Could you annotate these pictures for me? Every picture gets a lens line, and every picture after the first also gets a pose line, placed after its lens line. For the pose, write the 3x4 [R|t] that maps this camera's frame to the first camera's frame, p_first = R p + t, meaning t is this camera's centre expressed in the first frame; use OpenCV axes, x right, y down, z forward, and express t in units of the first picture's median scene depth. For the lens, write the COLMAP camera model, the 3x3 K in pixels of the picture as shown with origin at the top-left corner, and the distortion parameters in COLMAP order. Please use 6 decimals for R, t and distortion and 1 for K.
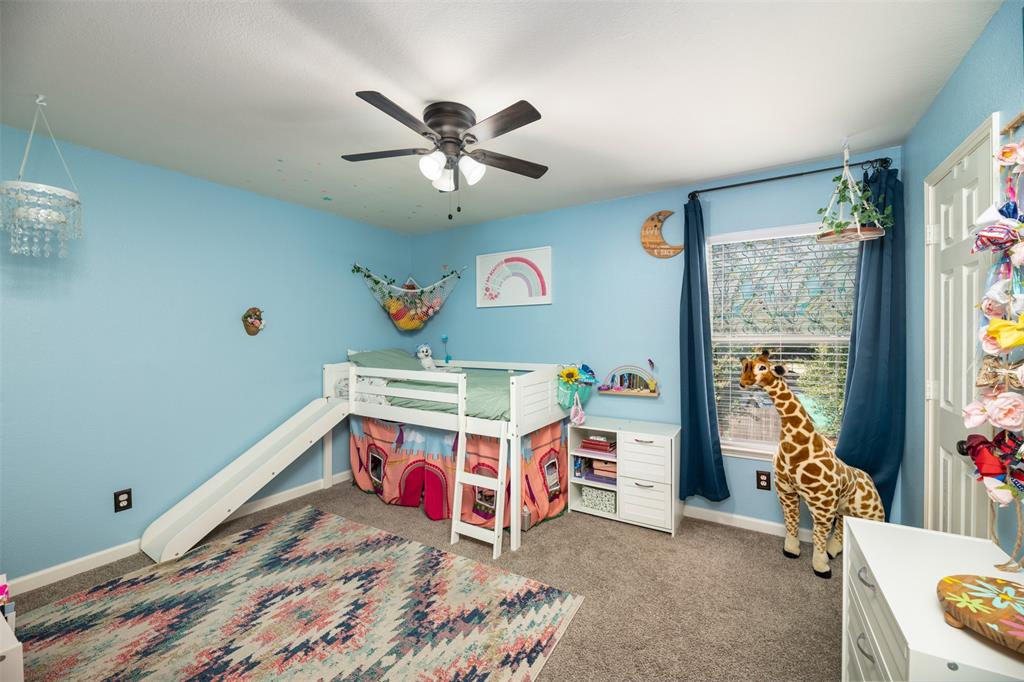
lens RADIAL K [[415.1, 0, 509.7], [0, 415.1, 341.6], [0, 0, 1]] dist [-0.005292, -0.000570]
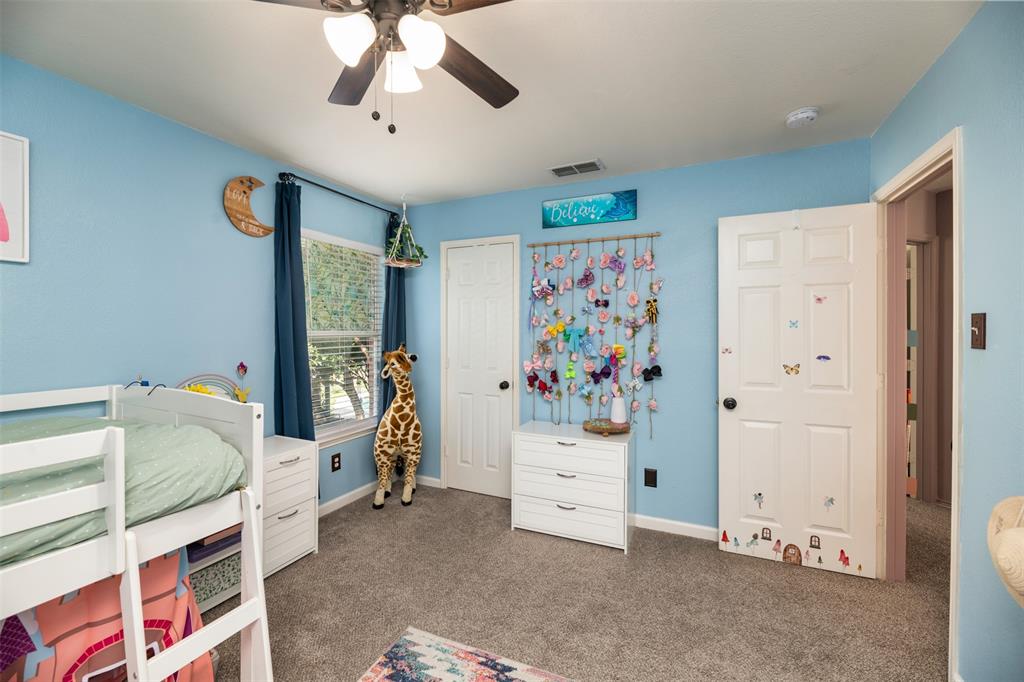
lens RADIAL K [[415.1, 0, 512.1], [0, 415.1, 333.3], [0, 0, 1]] dist [-0.005292, -0.000570]
pose [[-0.125175, 0.000066, 0.992135, -0.684012], [0.013368, 0.999909, 0.001620, -0.007713], [-0.992045, 0.013466, -0.125164, 0.833057]]
